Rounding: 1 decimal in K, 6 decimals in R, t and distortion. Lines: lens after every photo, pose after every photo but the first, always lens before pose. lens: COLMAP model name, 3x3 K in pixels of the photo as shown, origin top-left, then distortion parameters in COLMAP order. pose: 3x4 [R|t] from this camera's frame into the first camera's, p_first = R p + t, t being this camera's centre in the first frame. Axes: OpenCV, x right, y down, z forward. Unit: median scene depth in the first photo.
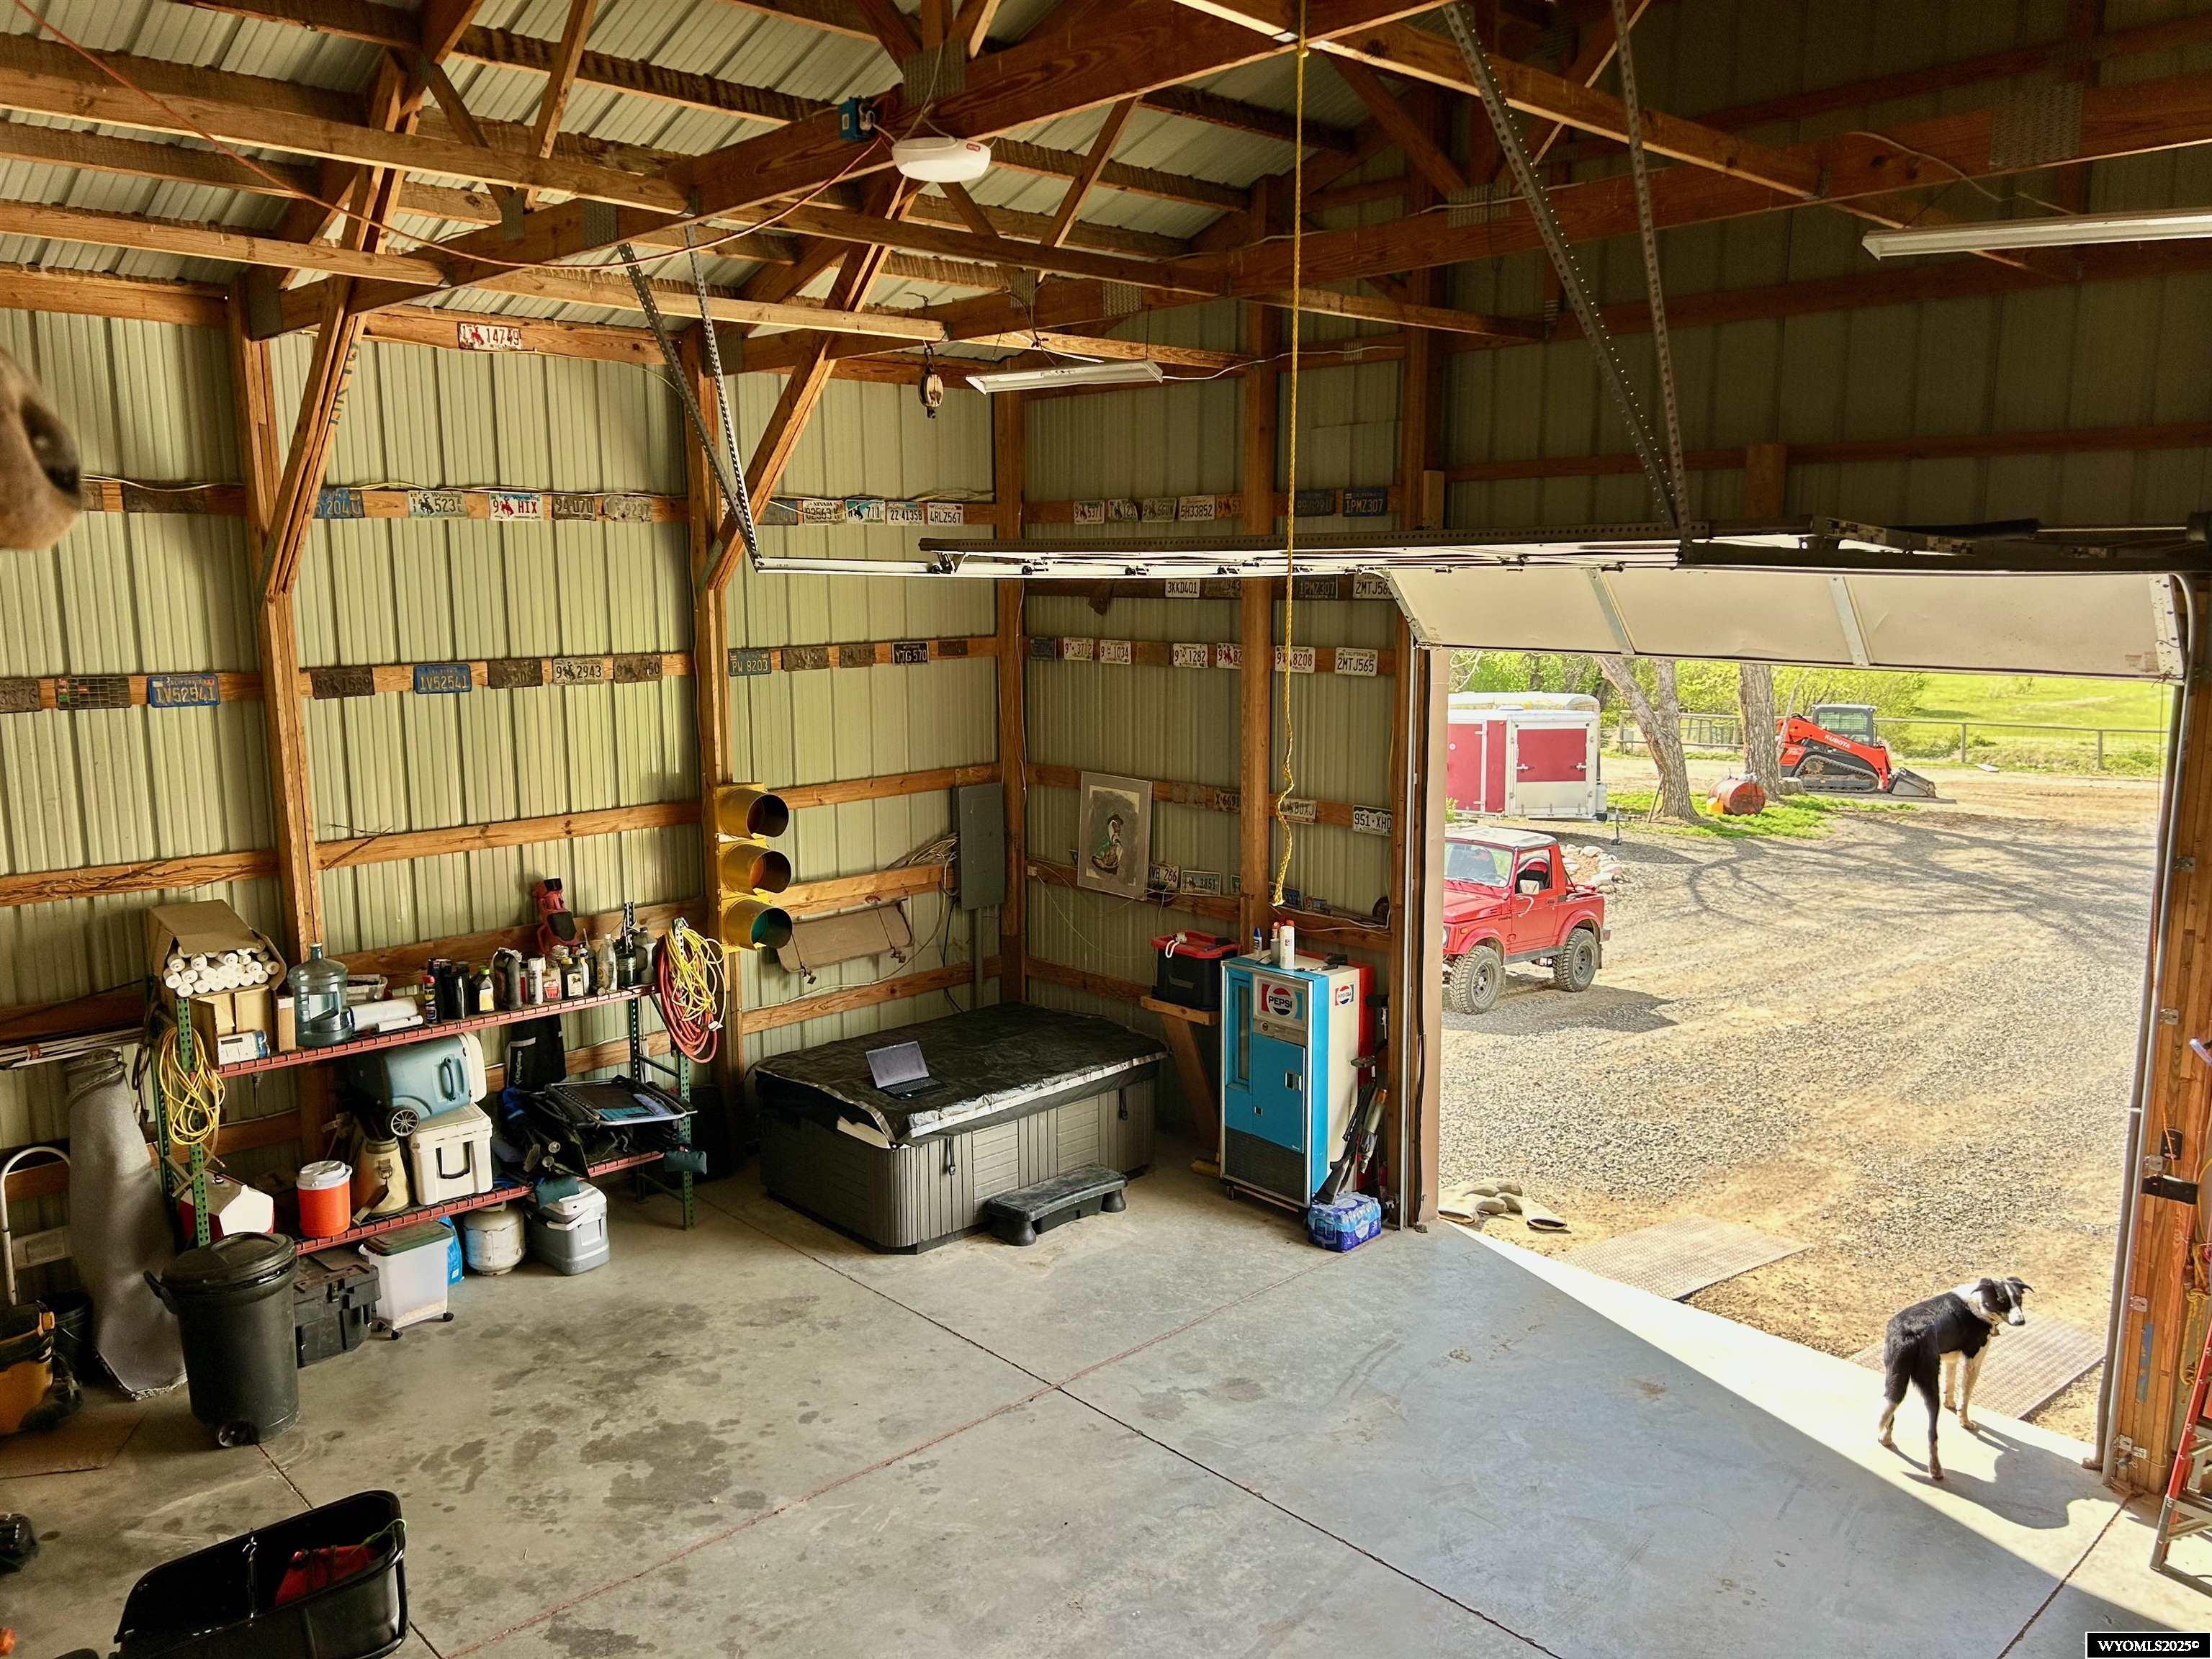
lens RADIAL K [[1659.2, 0, 1118.0], [0, 1659.2, 823.0], [0, 0, 1]] dist [0.028125, -0.028115]
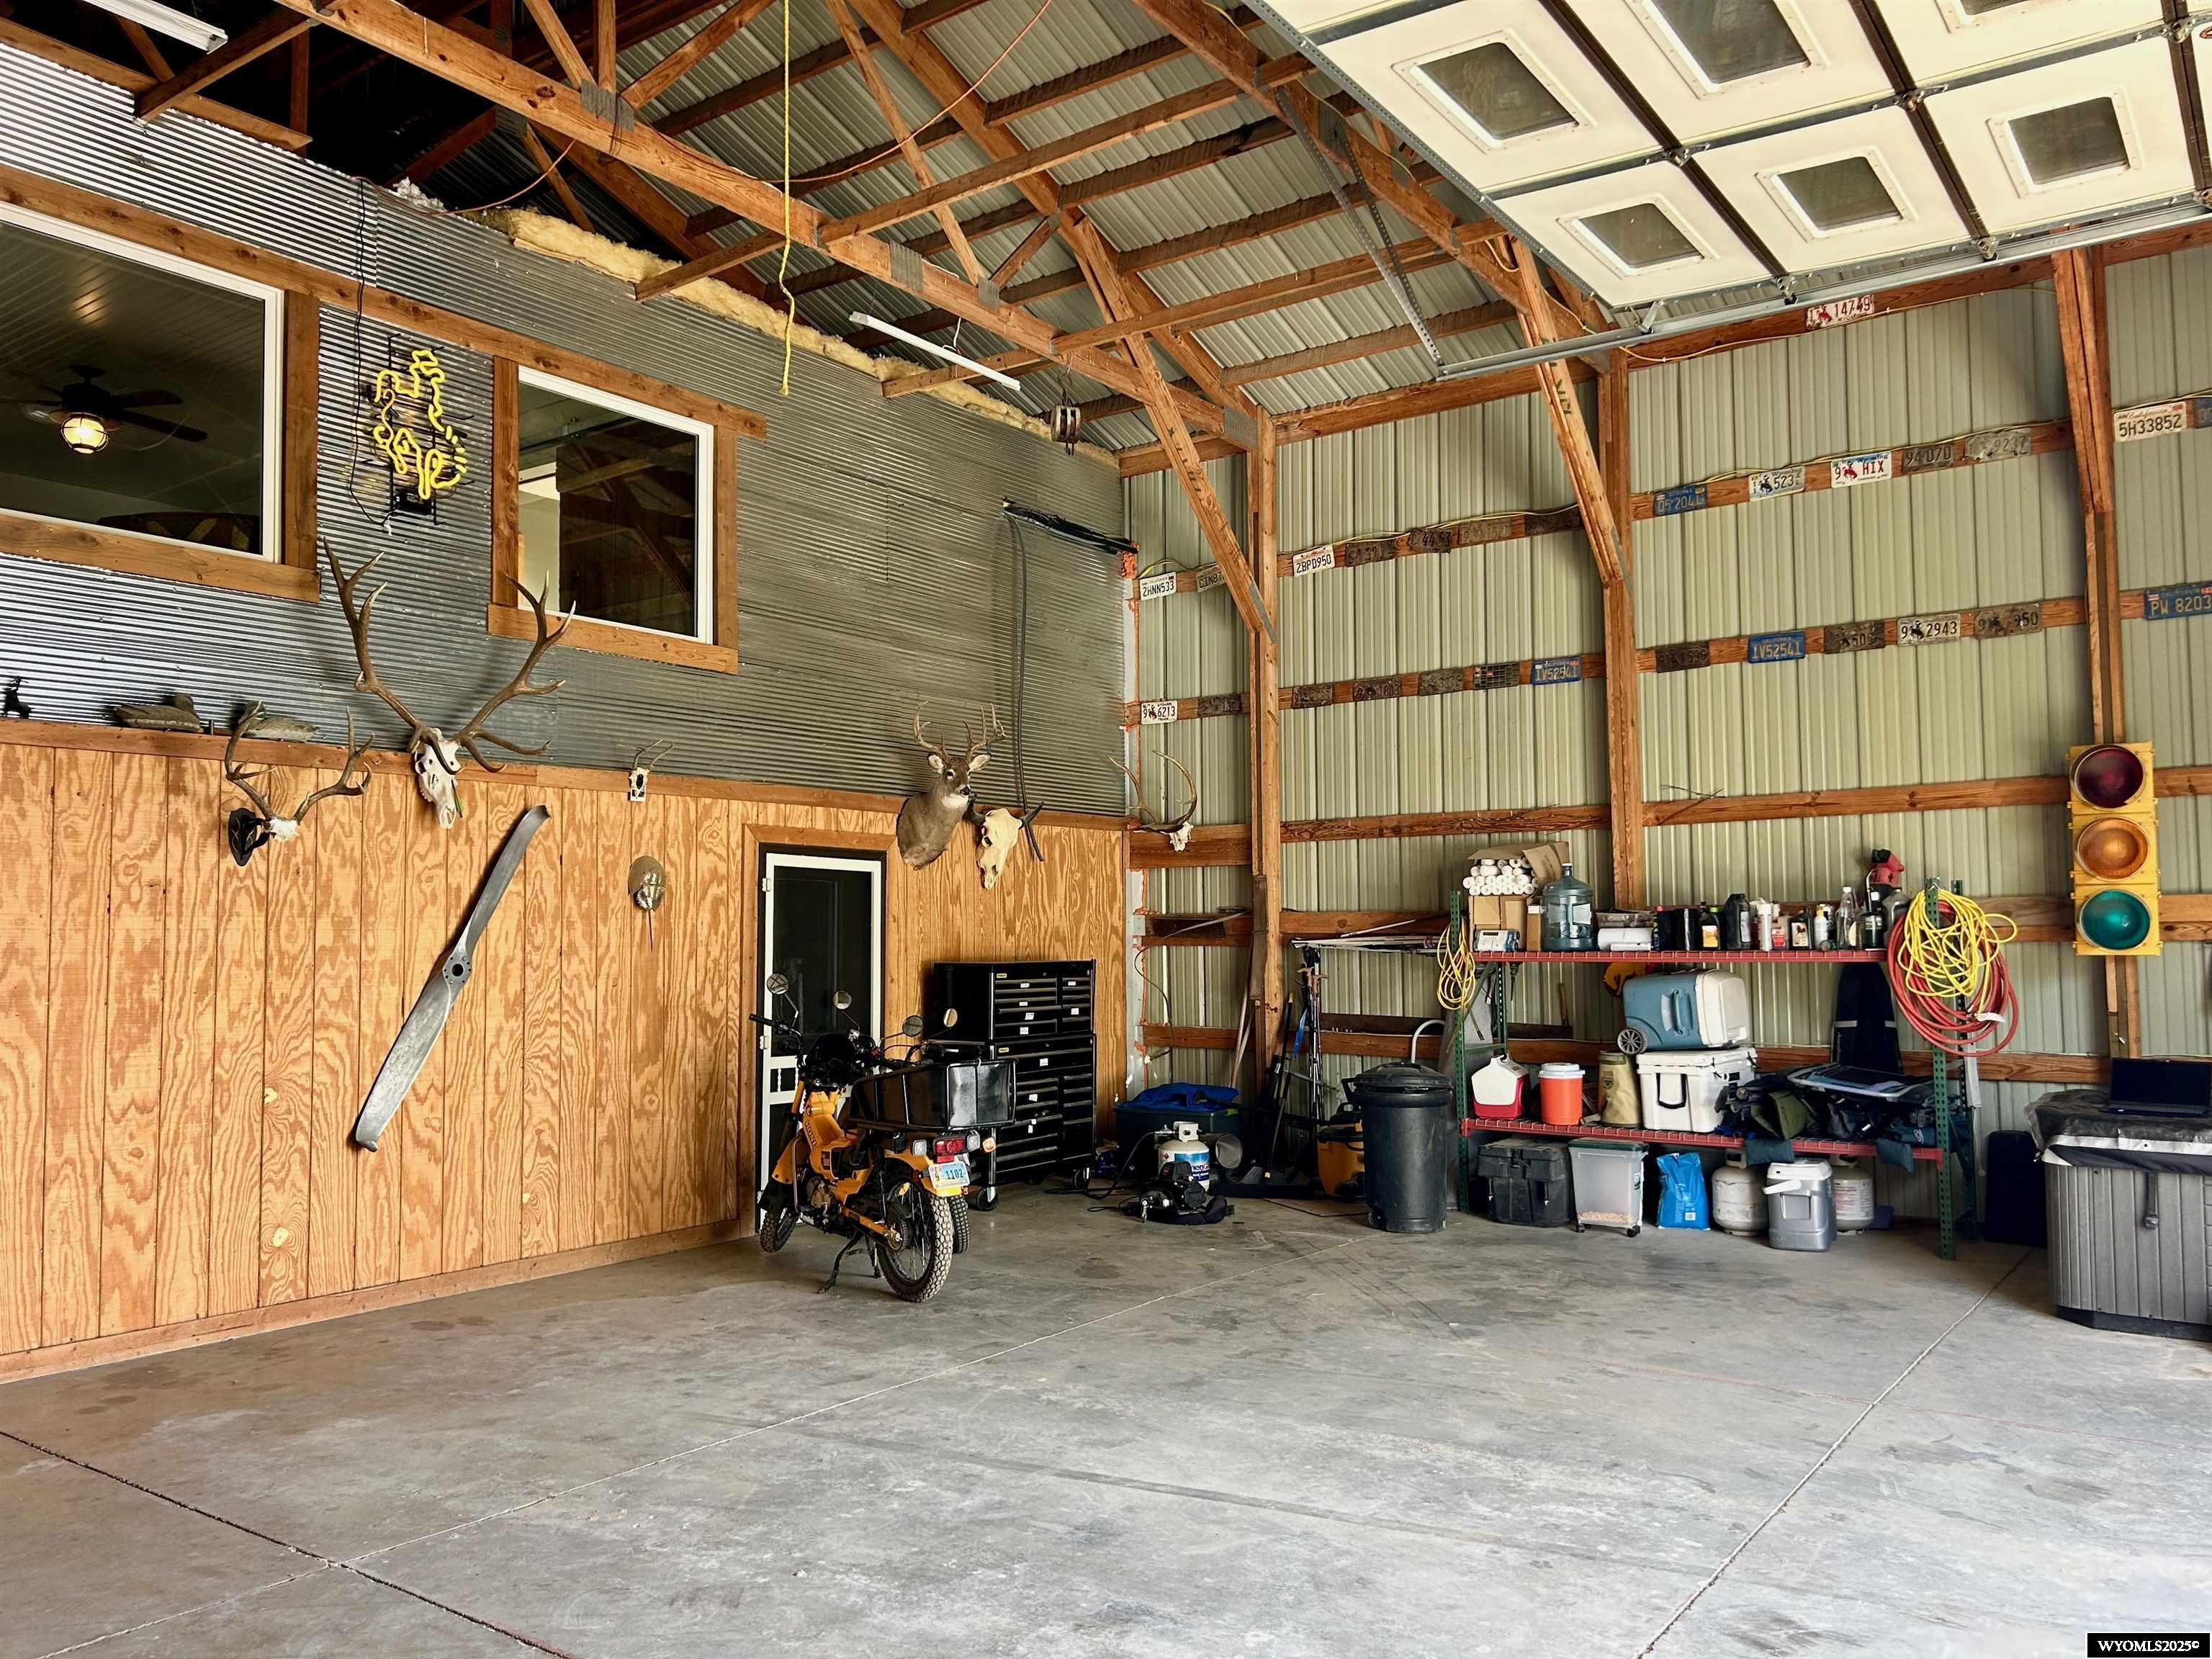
lens RADIAL K [[1659.2, 0, 1108.4], [0, 1659.2, 838.2], [0, 0, 1]] dist [0.028125, -0.028115]
pose [[0.179077, -0.058693, -0.982083, 0.565487], [-0.141510, 0.986302, -0.084749, 0.188668], [0.973605, 0.154151, 0.168319, 0.475157]]
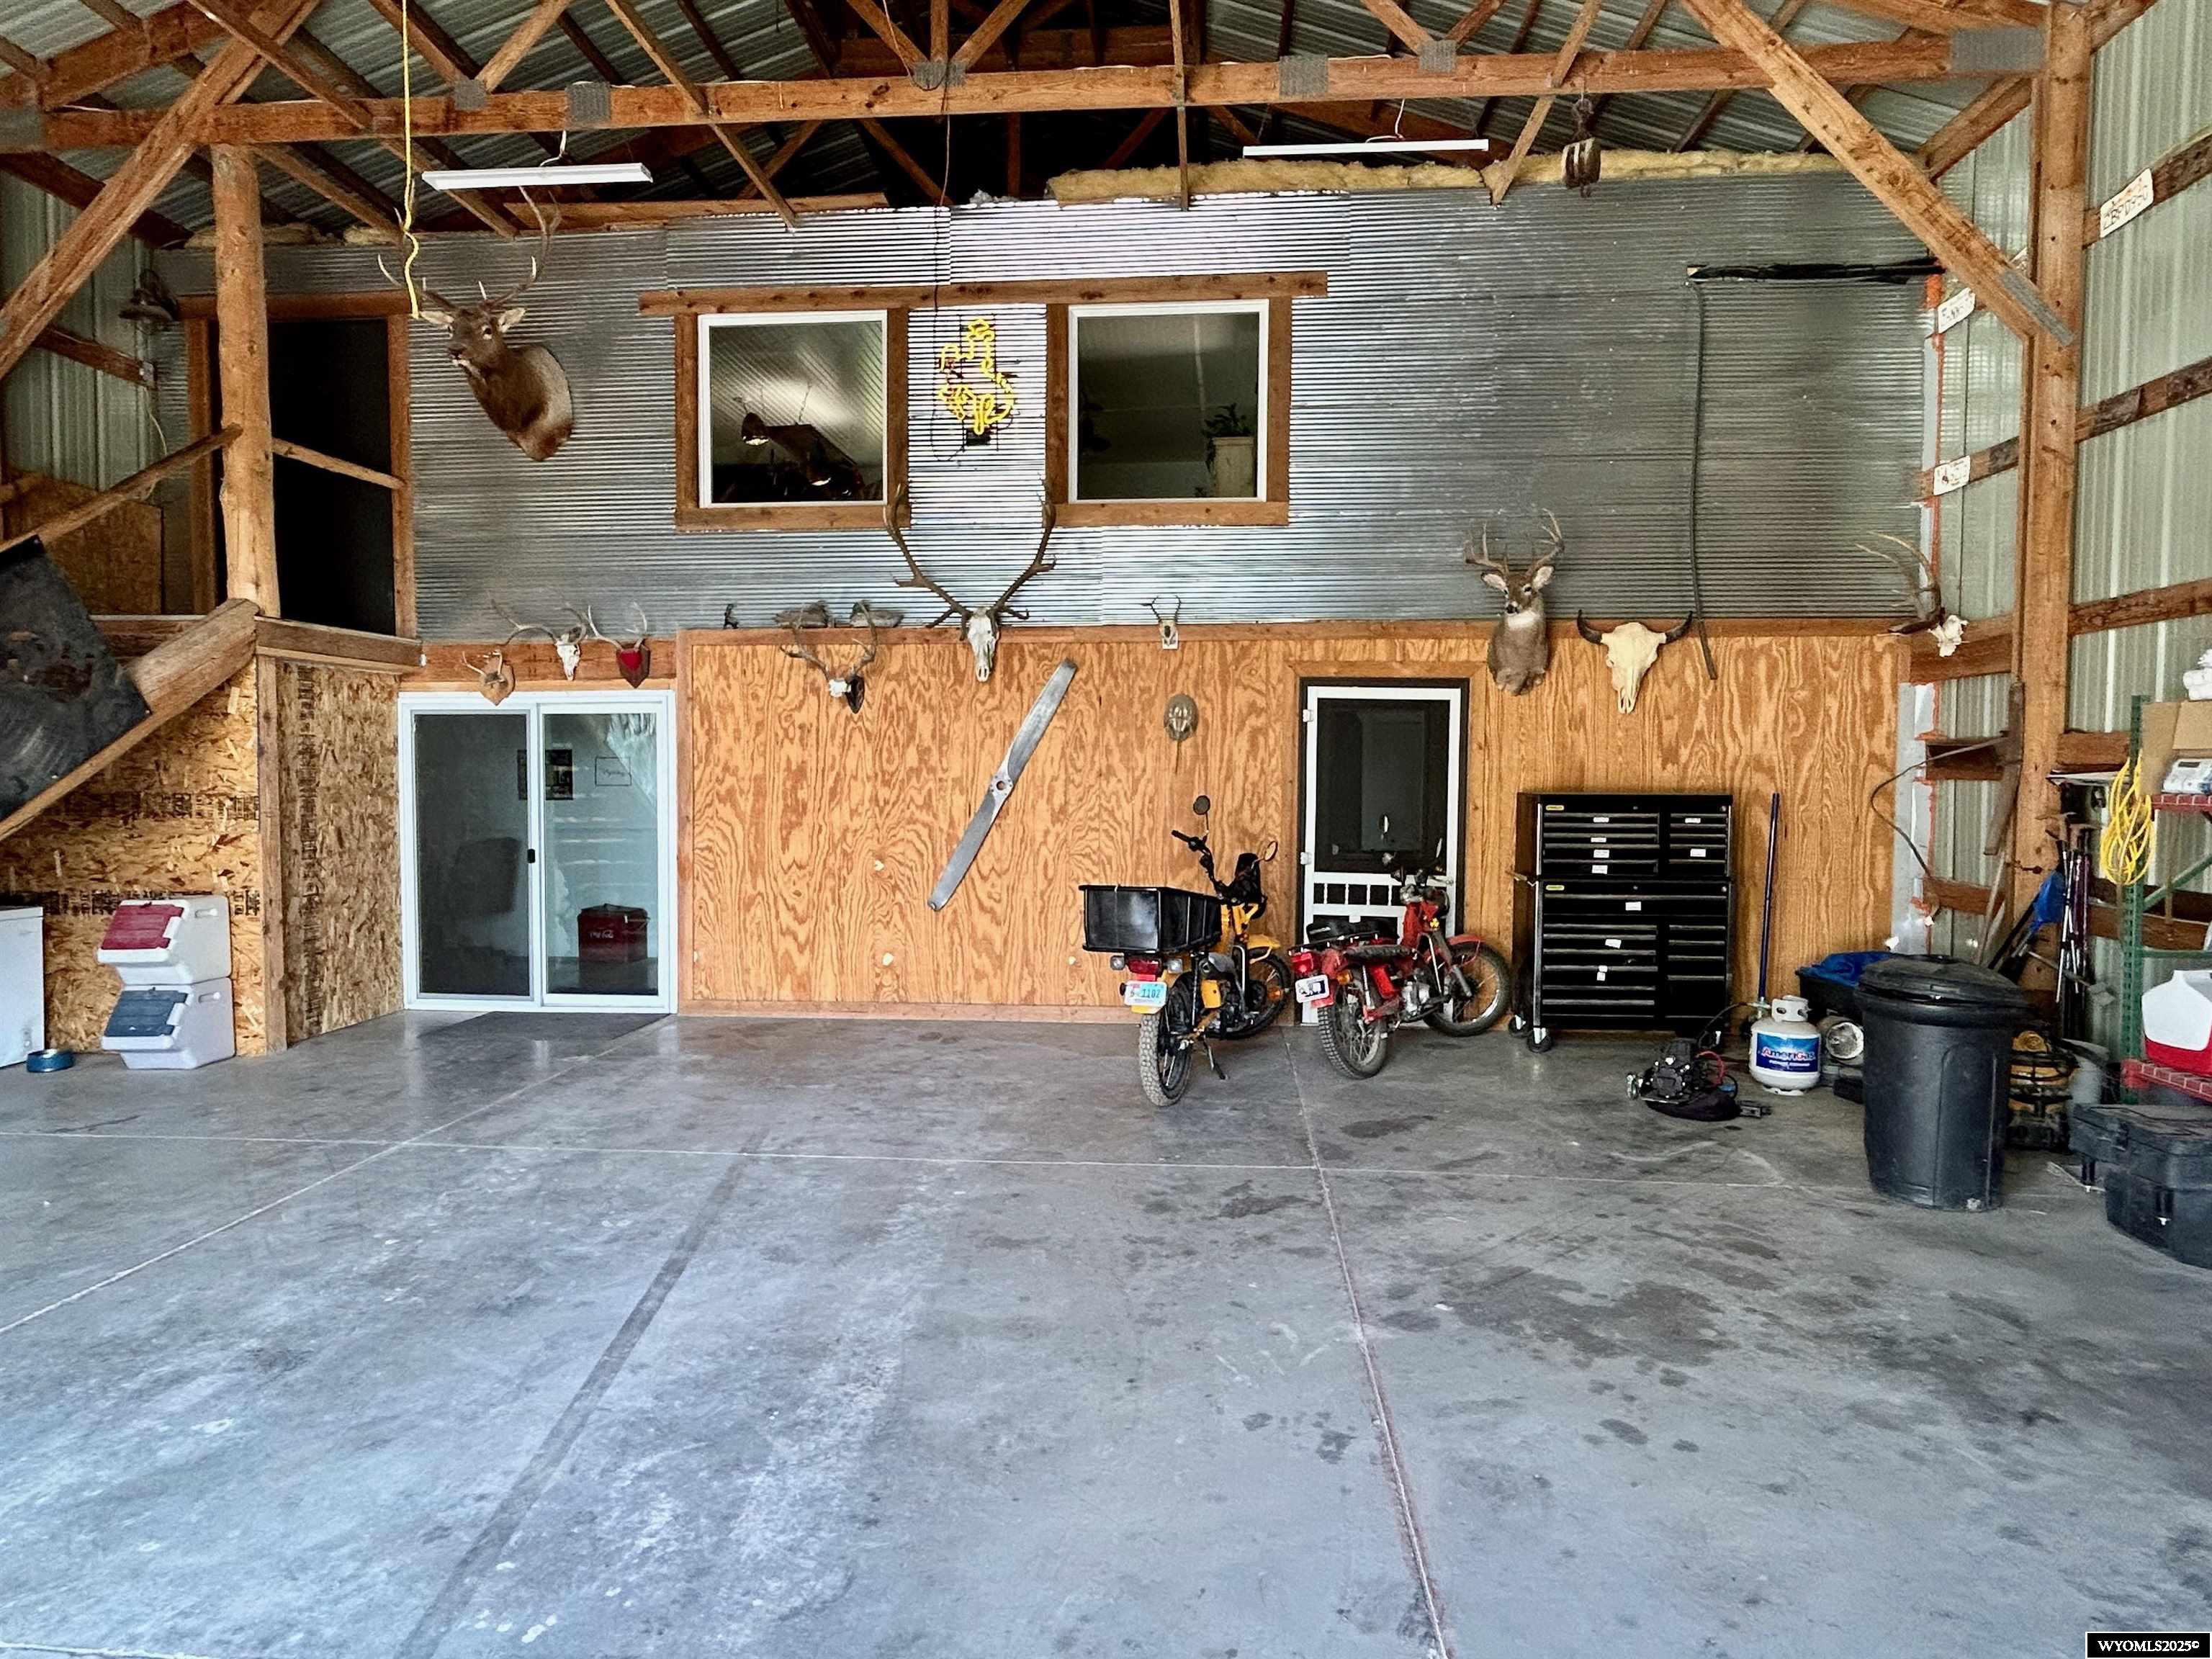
lens RADIAL K [[1253.8, 0, 1107.6], [0, 1253.8, 816.2], [0, 0, 1]] dist [0.010968, -0.003025]
pose [[-0.748935, 0.025794, -0.662142, 0.169352], [-0.101782, 0.982906, 0.153413, 0.107758], [0.654781, 0.182290, -0.733507, 1.010298]]
